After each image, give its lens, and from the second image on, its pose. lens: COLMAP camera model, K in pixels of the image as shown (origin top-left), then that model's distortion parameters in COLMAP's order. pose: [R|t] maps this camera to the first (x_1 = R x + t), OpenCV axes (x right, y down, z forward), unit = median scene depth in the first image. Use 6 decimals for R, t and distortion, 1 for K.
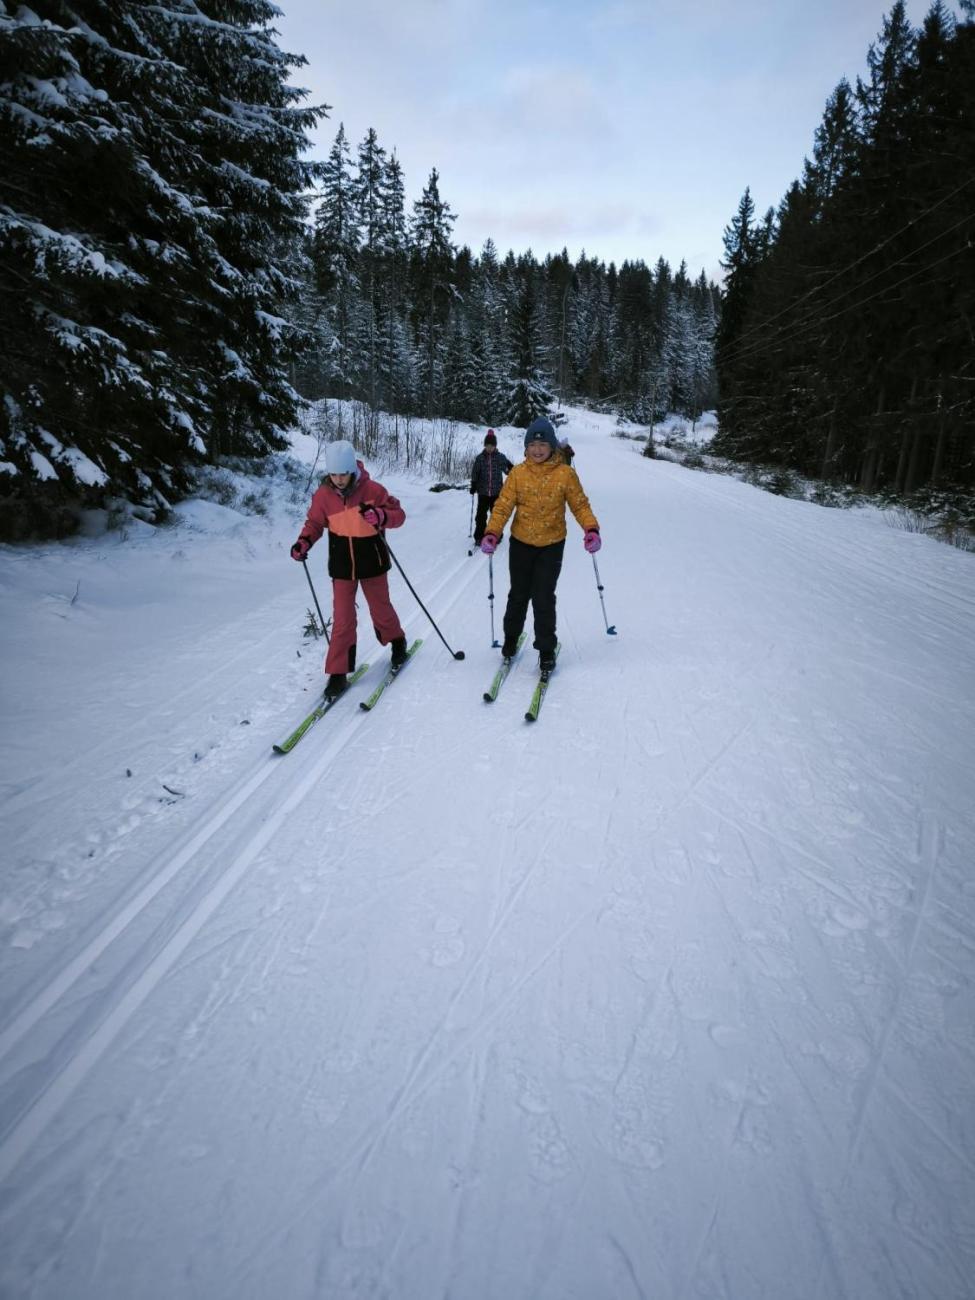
lens RADIAL K [[900.7, 0, 487.9], [0, 900.7, 649.7], [0, 0, 1]] dist [0.001705, -0.003918]
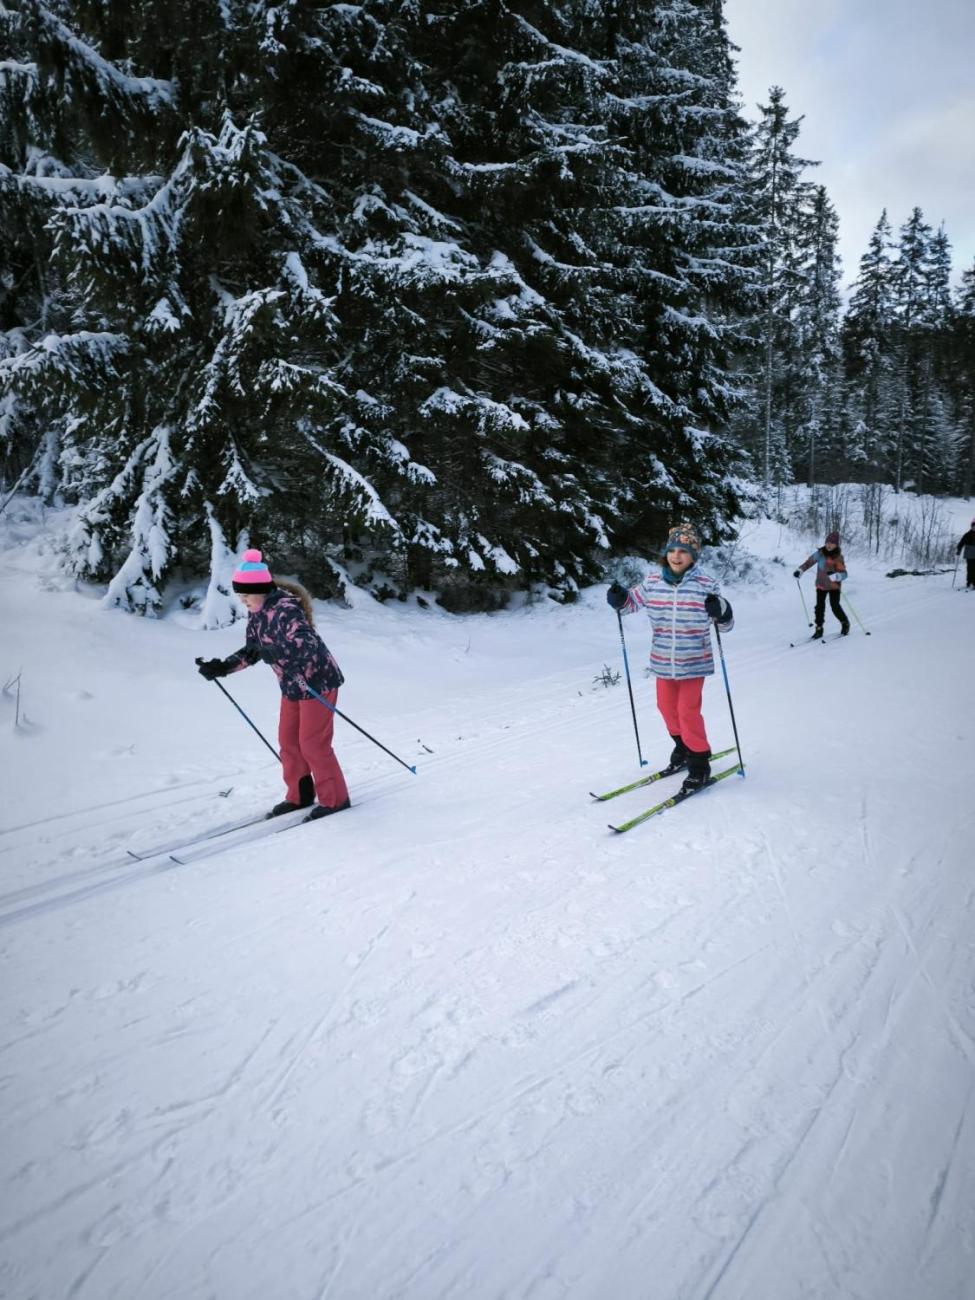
lens RADIAL K [[900.7, 0, 486.8], [0, 900.7, 650.4], [0, 0, 1]] dist [0.001705, -0.003918]
pose [[0.840736, 0.043917, -0.539661, 0.180908], [-0.092834, 0.993638, -0.063766, 0.016964], [0.533427, 0.103709, 0.839464, -0.108881]]
